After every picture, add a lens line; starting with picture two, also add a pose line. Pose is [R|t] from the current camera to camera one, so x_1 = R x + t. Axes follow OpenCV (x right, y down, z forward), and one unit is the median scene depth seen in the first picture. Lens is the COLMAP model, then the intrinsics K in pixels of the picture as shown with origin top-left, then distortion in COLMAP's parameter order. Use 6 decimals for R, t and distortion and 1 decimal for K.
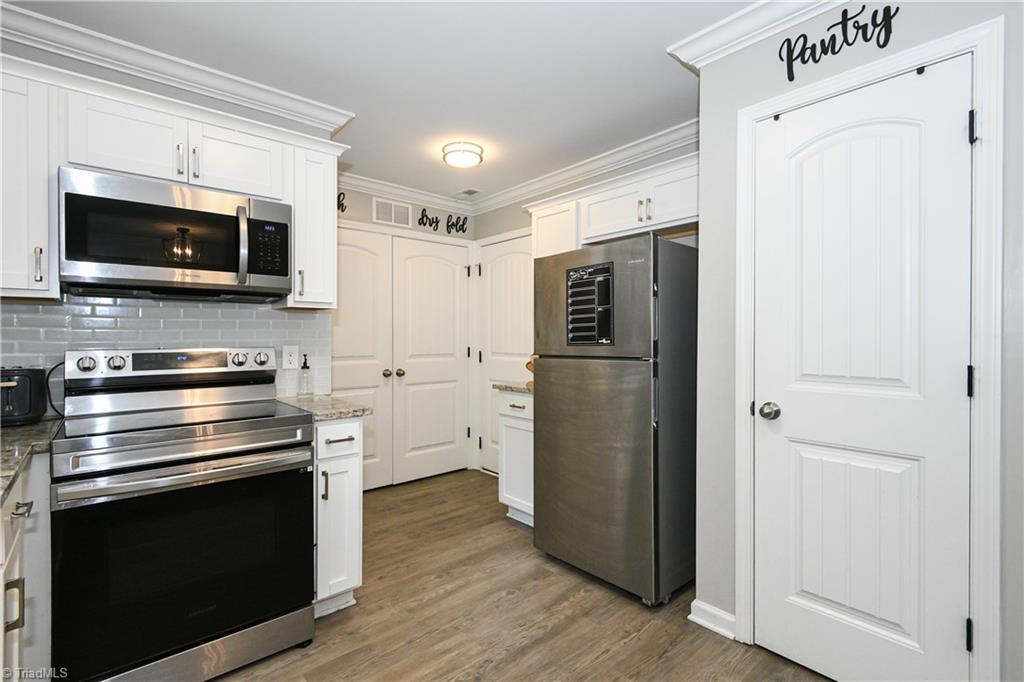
lens RADIAL K [[469.6, 0, 511.7], [0, 469.6, 336.8], [0, 0, 1]] dist [-0.001791, -0.000377]
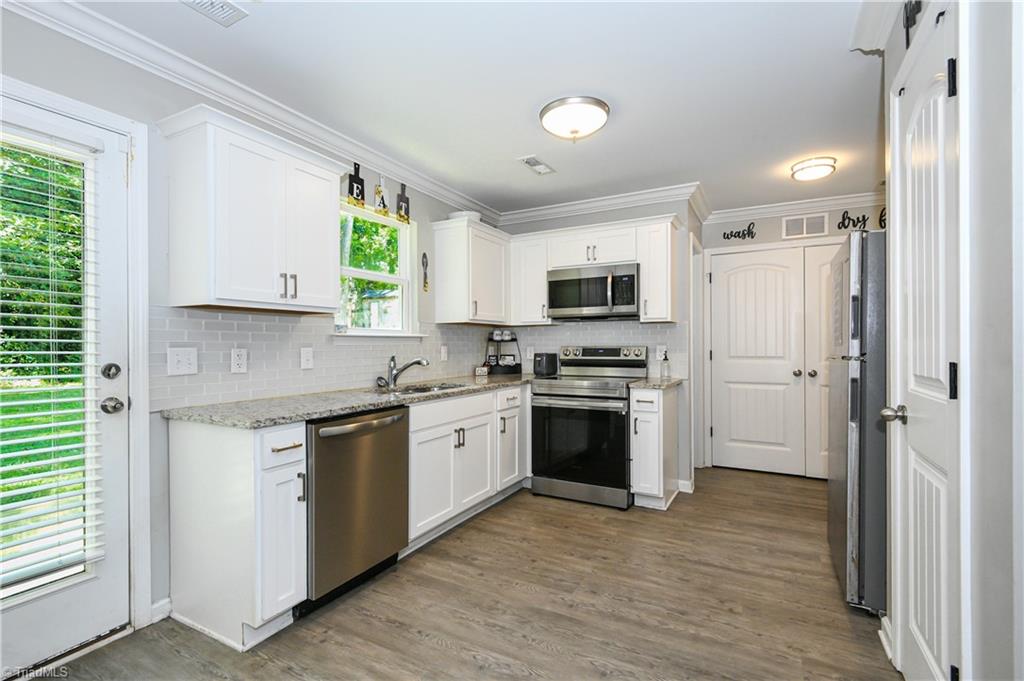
lens RADIAL K [[469.6, 0, 513.3], [0, 469.6, 342.6], [0, 0, 1]] dist [-0.001791, -0.000377]
pose [[0.349096, -0.004559, -0.937076, 0.923098], [0.002421, 0.999989, -0.003963, 0.015330], [0.937084, -0.000885, 0.349103, -0.016640]]
